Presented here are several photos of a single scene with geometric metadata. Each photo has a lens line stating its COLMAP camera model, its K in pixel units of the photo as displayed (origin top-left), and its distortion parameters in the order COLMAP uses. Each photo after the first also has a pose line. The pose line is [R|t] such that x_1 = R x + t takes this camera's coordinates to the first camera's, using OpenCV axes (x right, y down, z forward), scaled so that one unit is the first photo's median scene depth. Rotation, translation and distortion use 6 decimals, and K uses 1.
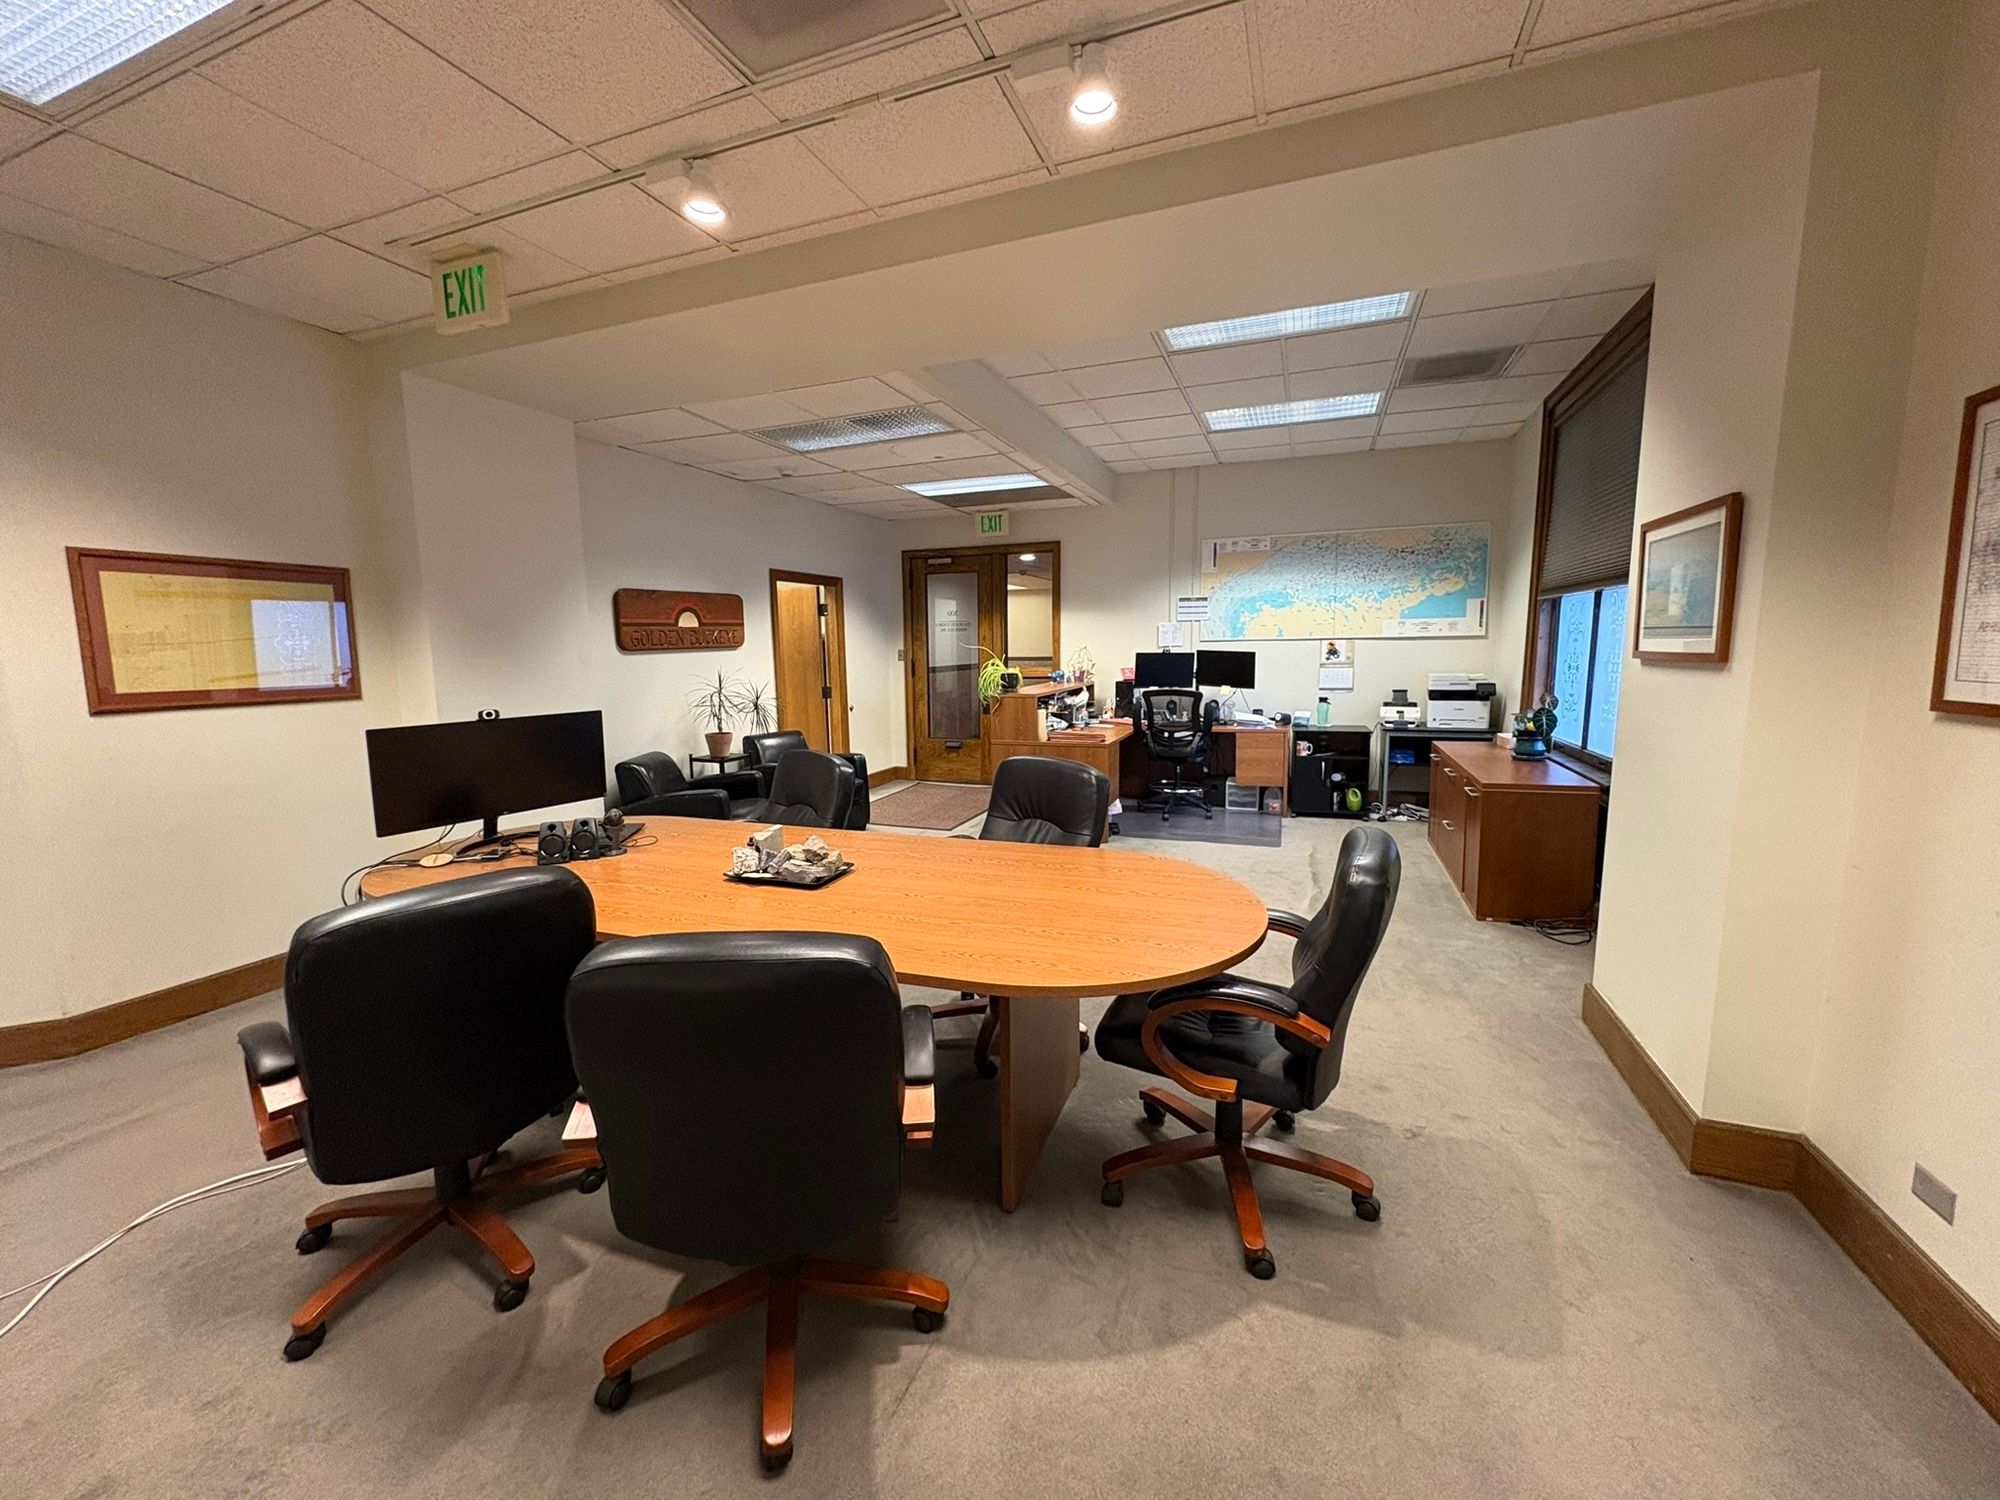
lens RADIAL K [[794.2, 0, 999.3], [0, 794.2, 746.0], [0, 0, 1]] dist [0.003007, 0.000202]
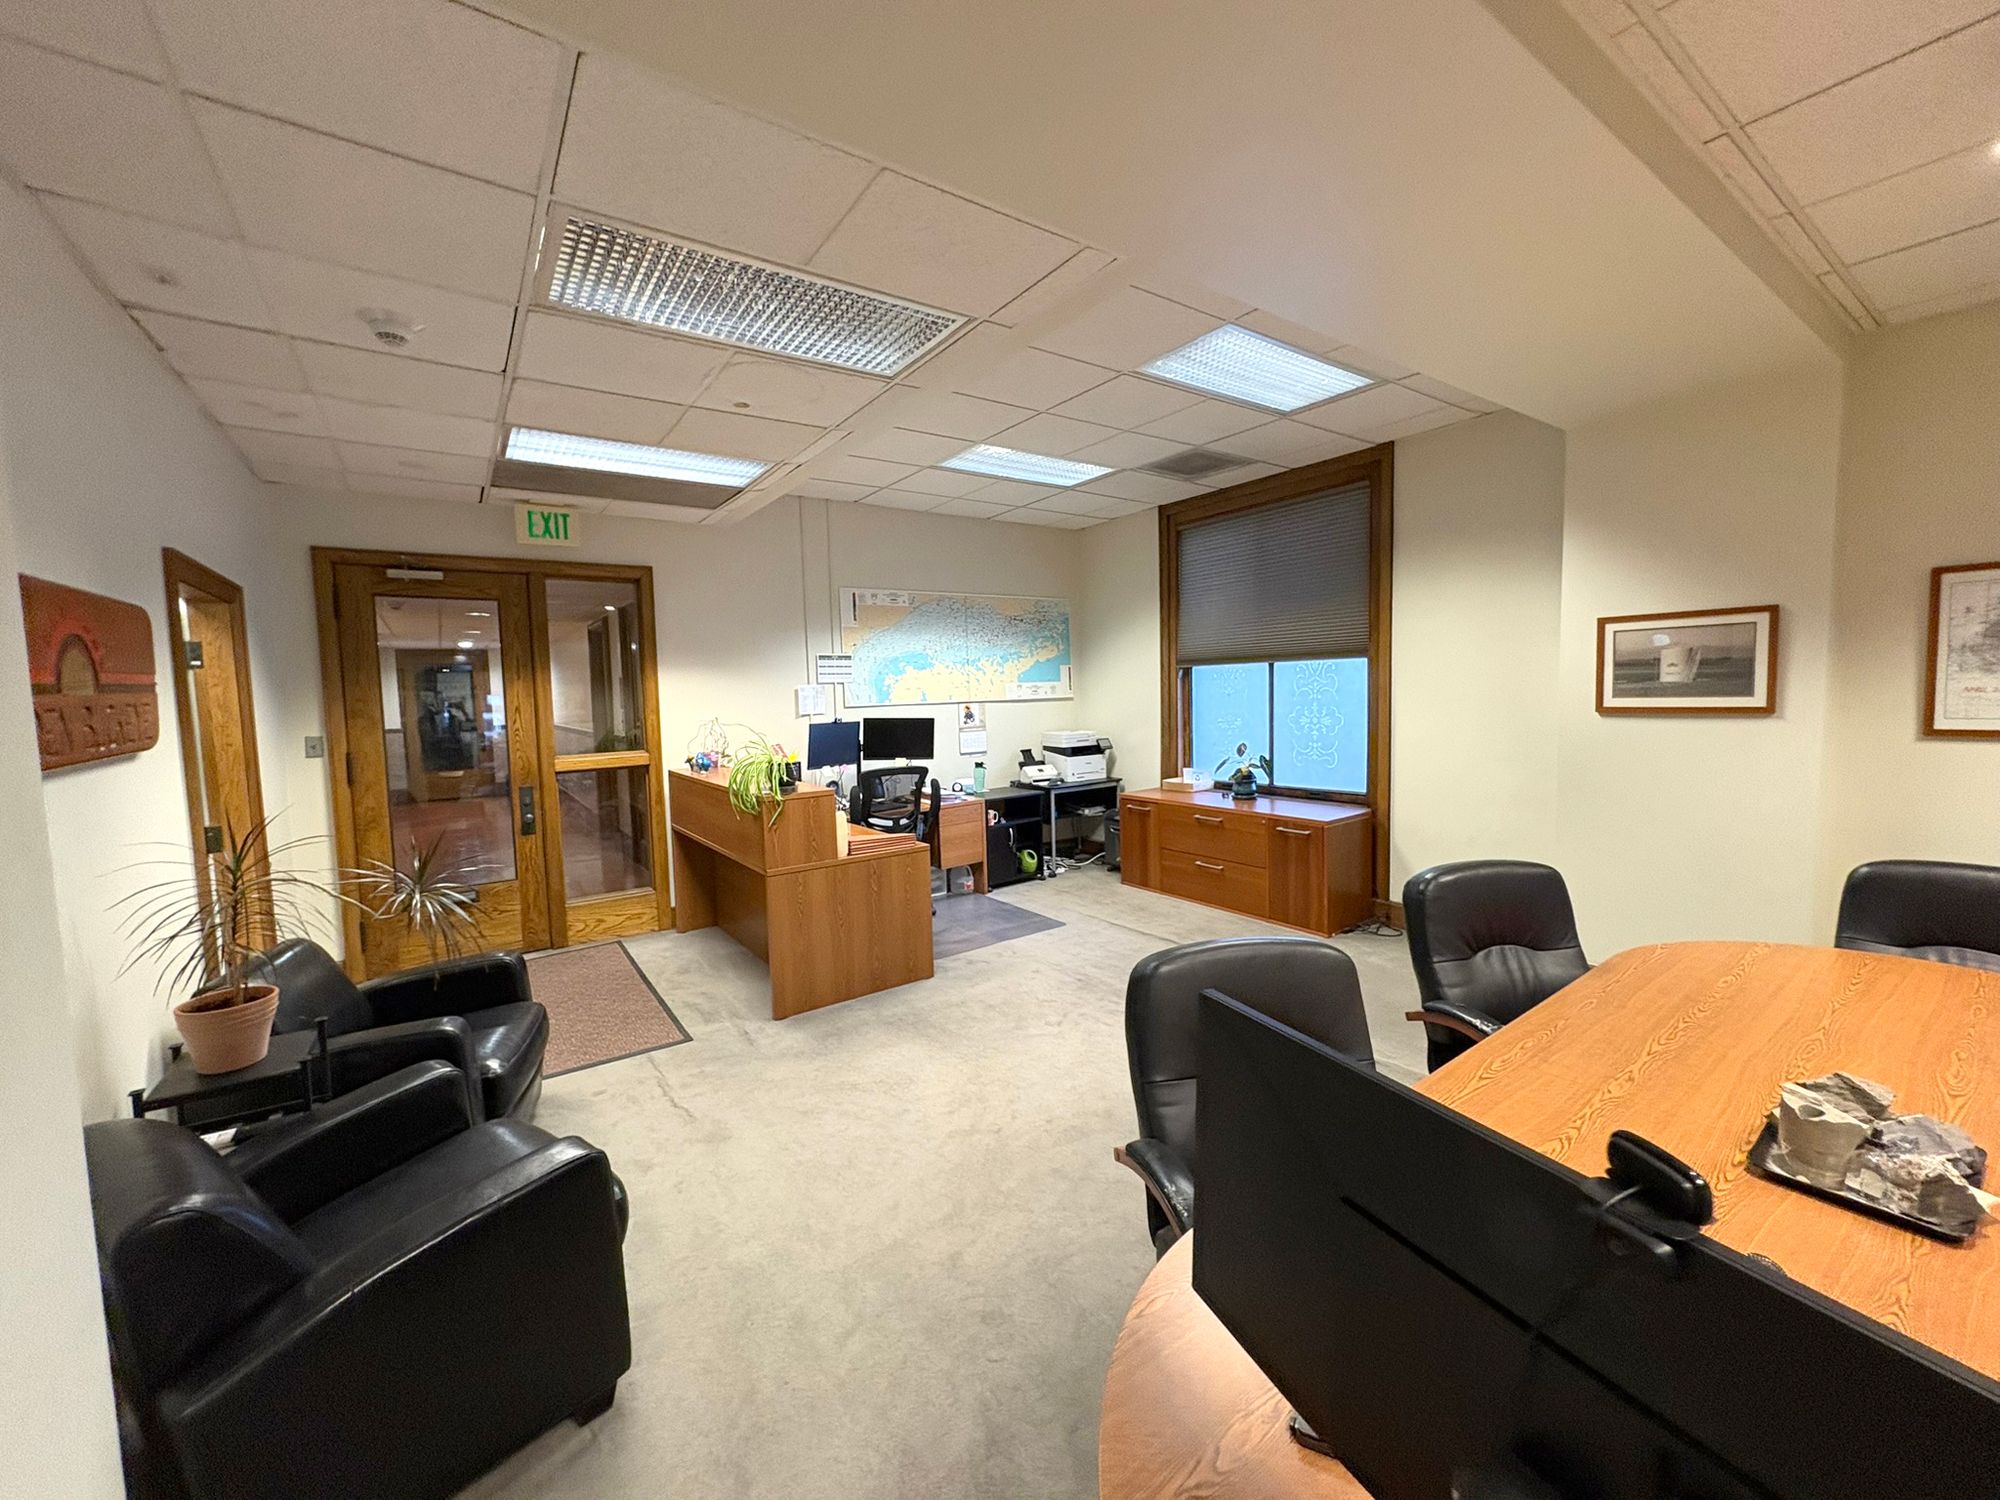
lens RADIAL K [[794.2, 0, 999.3], [0, 794.2, 743.7], [0, 0, 1]] dist [0.003007, 0.000202]
pose [[0.557378, -0.059257, 0.828142, -0.383335], [0.125014, 0.992068, -0.013154, -0.068928], [-0.820793, 0.110861, 0.560364, 0.441640]]
